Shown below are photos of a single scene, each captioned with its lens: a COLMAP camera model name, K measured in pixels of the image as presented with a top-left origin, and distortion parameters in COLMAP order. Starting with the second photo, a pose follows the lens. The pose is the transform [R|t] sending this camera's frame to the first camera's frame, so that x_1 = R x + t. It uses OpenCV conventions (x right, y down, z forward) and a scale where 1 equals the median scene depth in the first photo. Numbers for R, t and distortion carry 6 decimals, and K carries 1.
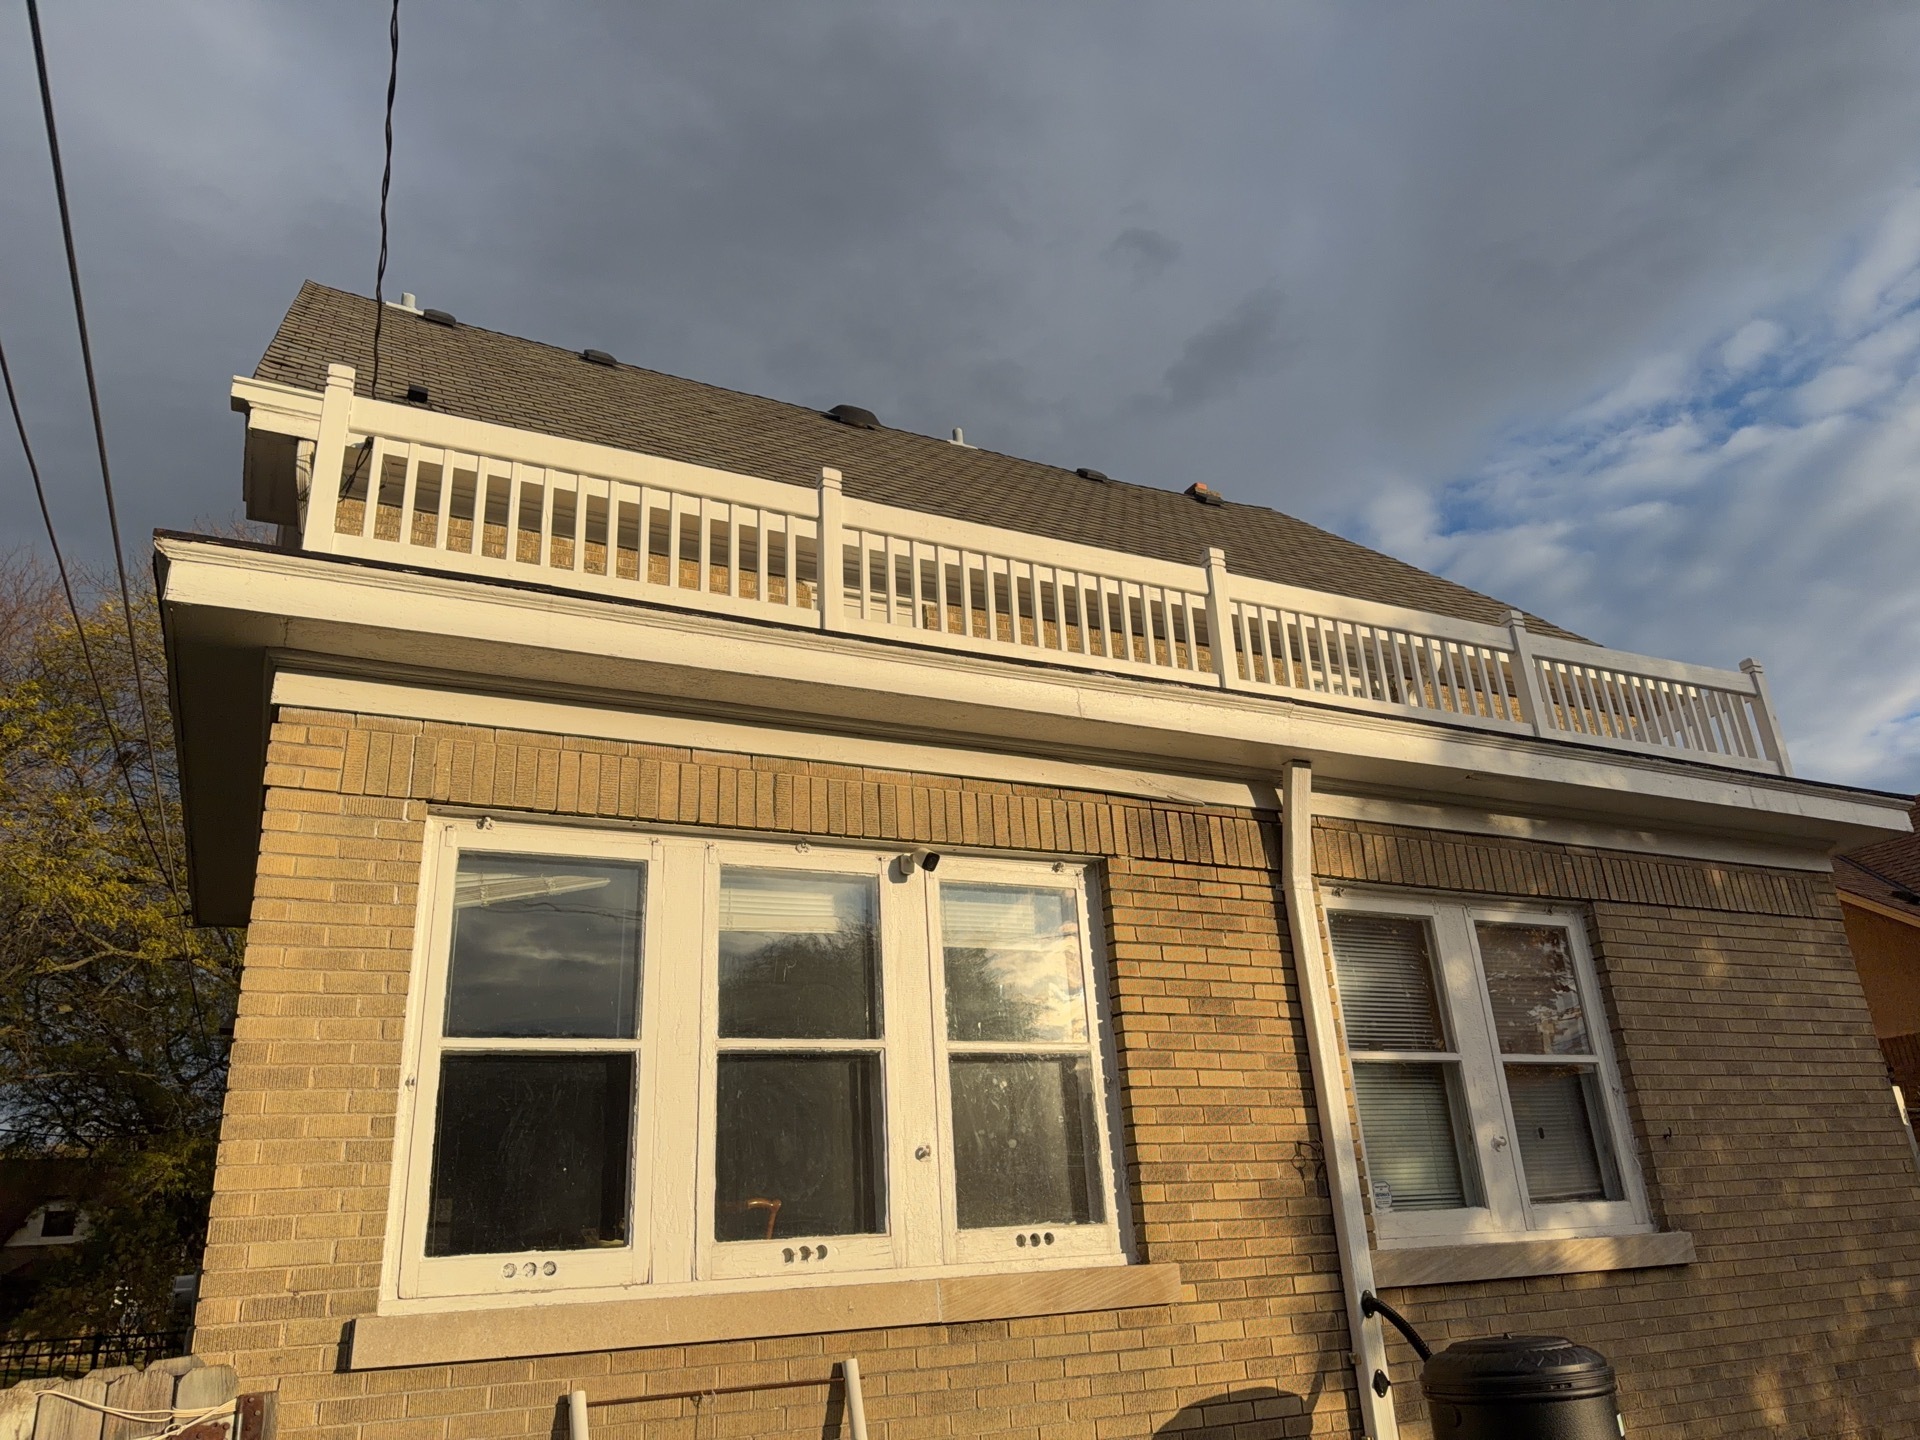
lens RADIAL K [[1394.2, 0, 964.4], [0, 1394.2, 678.9], [0, 0, 1]] dist [0.077659, -0.088837]
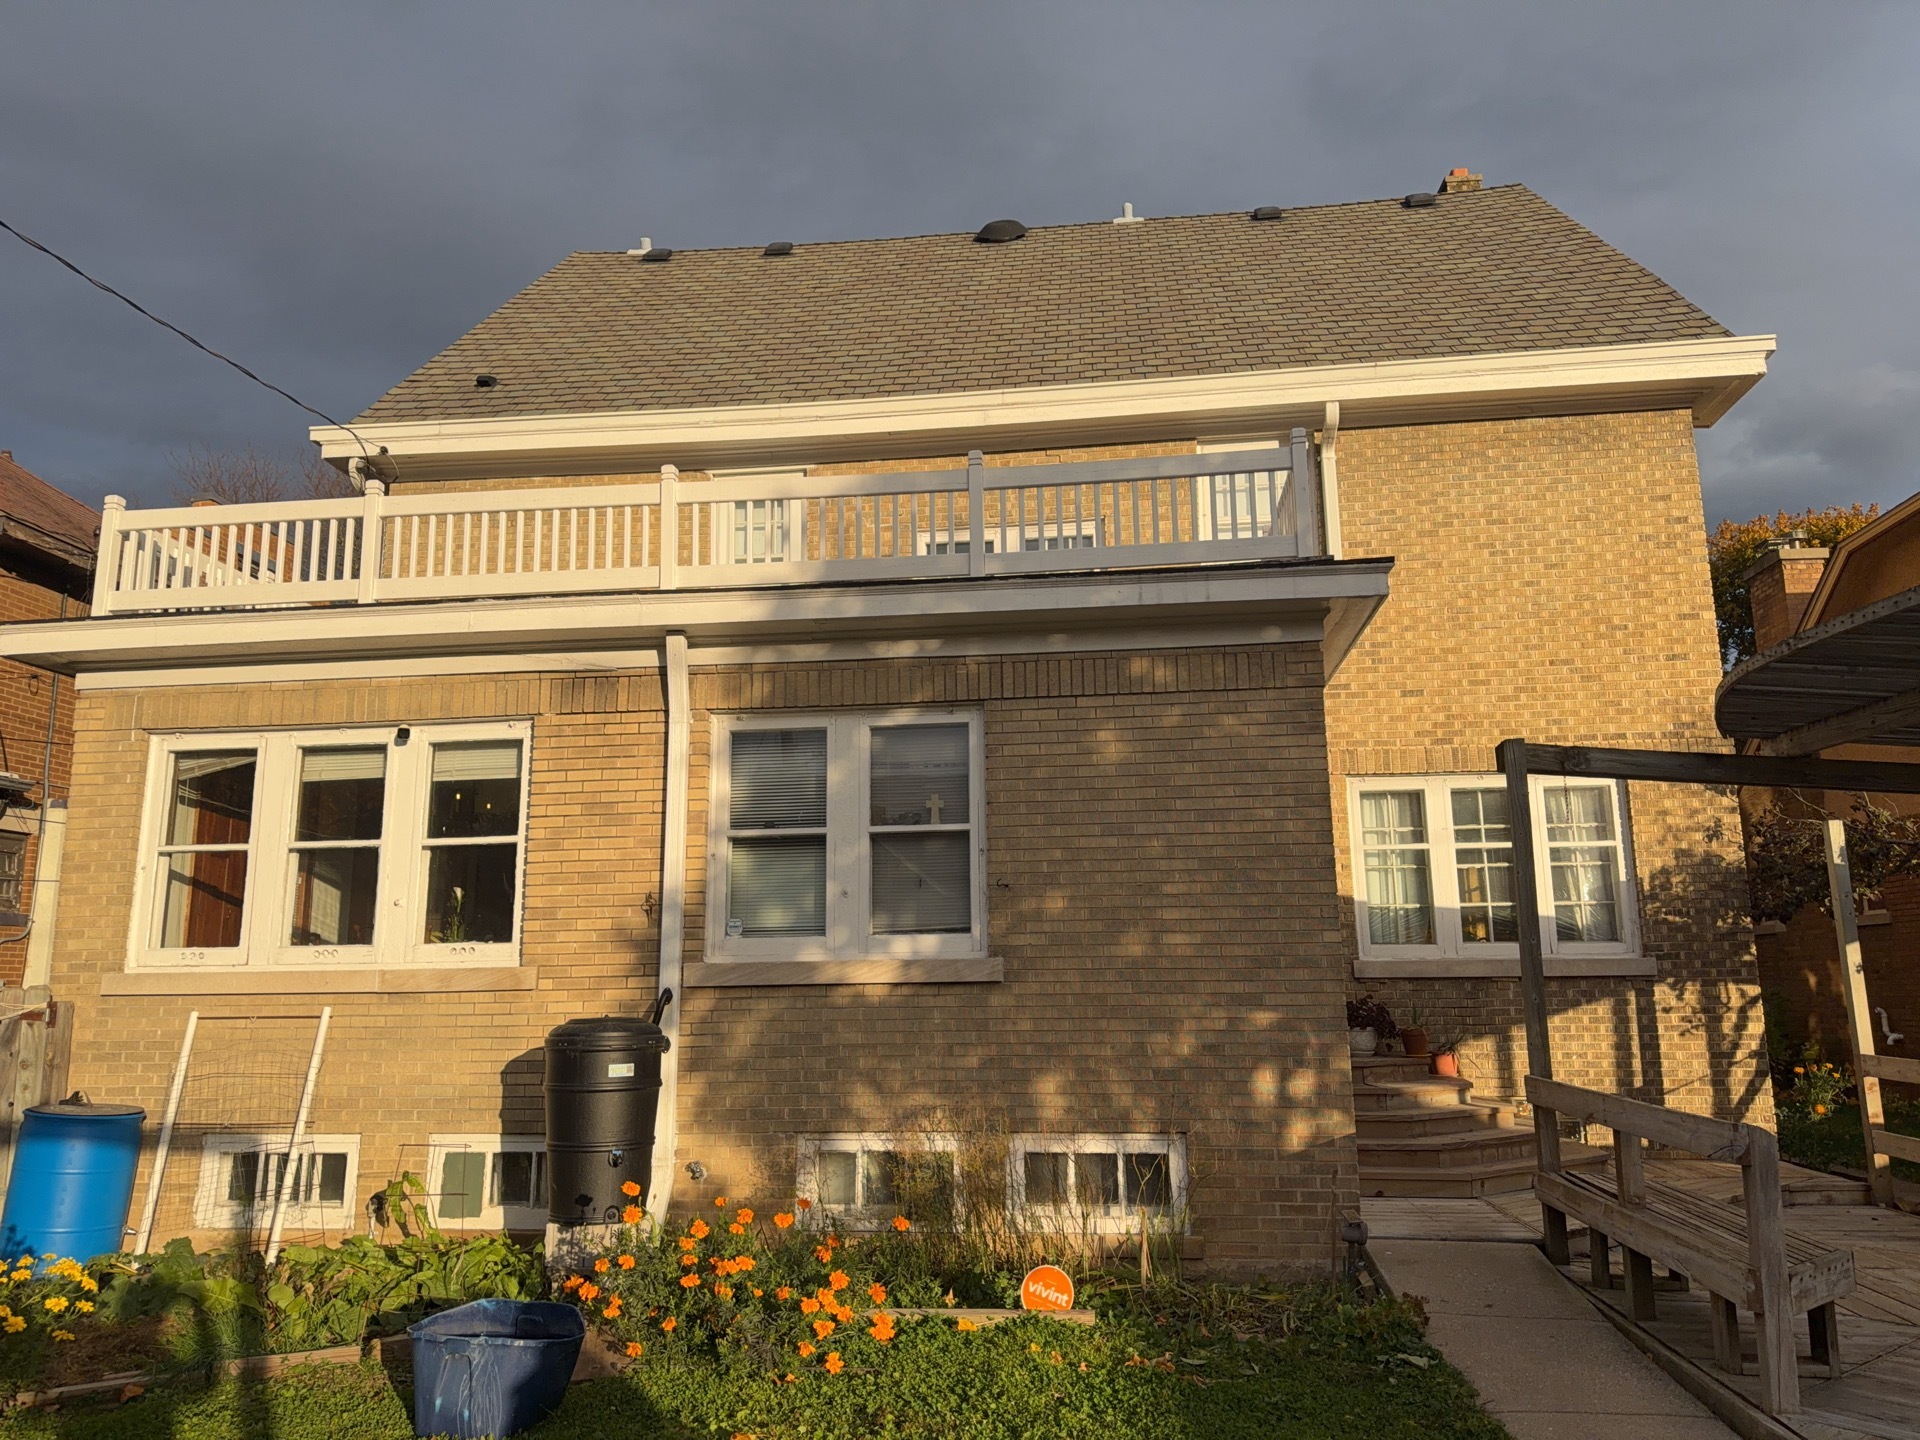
lens RADIAL K [[1357.8, 0, 939.9], [0, 1357.8, 722.5], [0, 0, 1]] dist [0.179678, -0.320992]
pose [[0.820184, -0.055003, -0.569450, 1.296991], [0.185368, 0.967220, 0.173563, -0.041606], [0.541237, -0.247912, 0.803494, 0.041470]]
